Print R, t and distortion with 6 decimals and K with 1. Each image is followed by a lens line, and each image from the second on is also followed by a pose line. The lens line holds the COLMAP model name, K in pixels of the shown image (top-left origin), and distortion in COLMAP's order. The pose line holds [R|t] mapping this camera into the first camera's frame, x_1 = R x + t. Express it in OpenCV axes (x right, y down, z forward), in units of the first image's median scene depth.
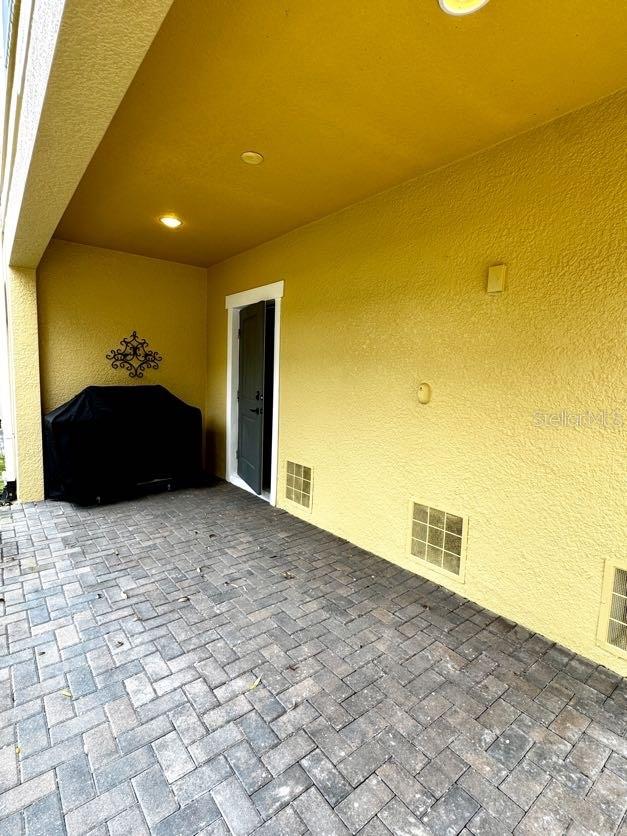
lens RADIAL K [[409.0, 0, 313.5], [0, 409.0, 418.0], [0, 0, 1]] dist [-0.001982, -0.000083]
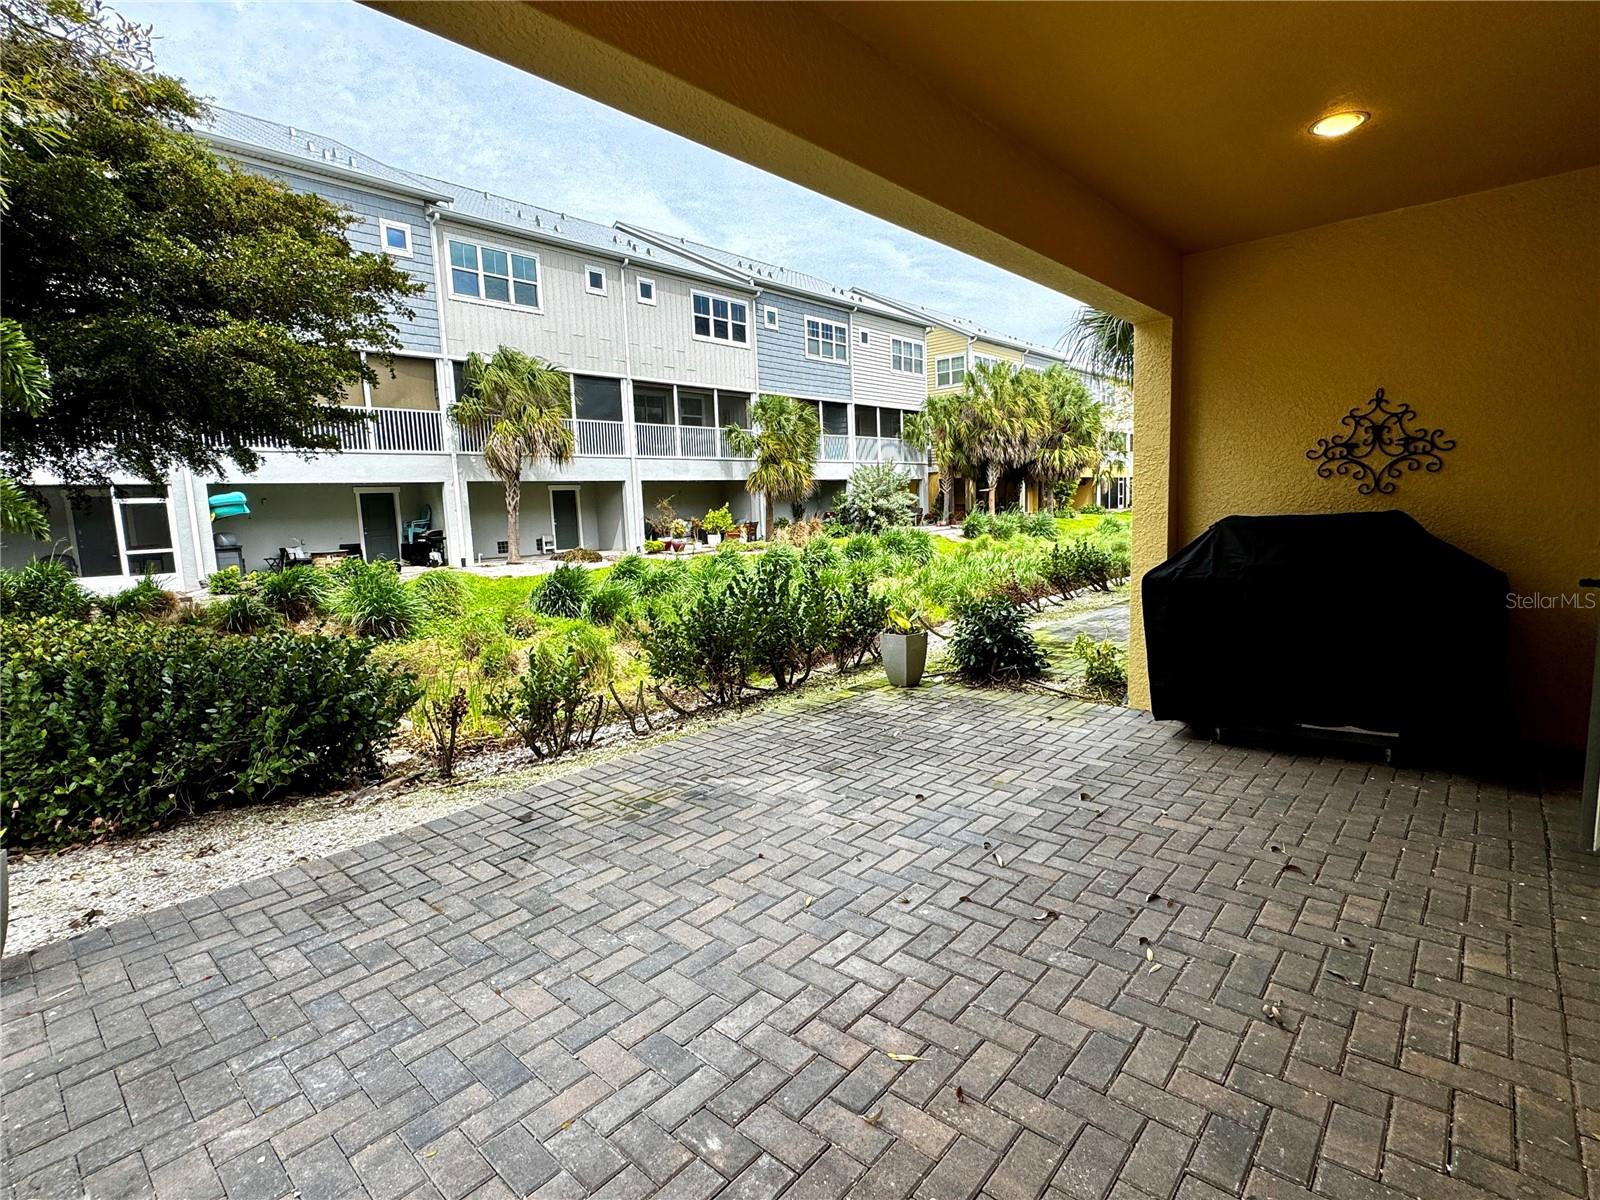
lens RADIAL K [[784.8, 0, 797.0], [0, 784.8, 602.7], [0, 0, 1]] dist [-0.004176, 0.000741]
pose [[0.162275, 0.086514, -0.982946, 0.434557], [-0.064569, 0.994945, 0.076910, -0.010923], [0.984631, 0.050988, 0.167041, 0.355586]]
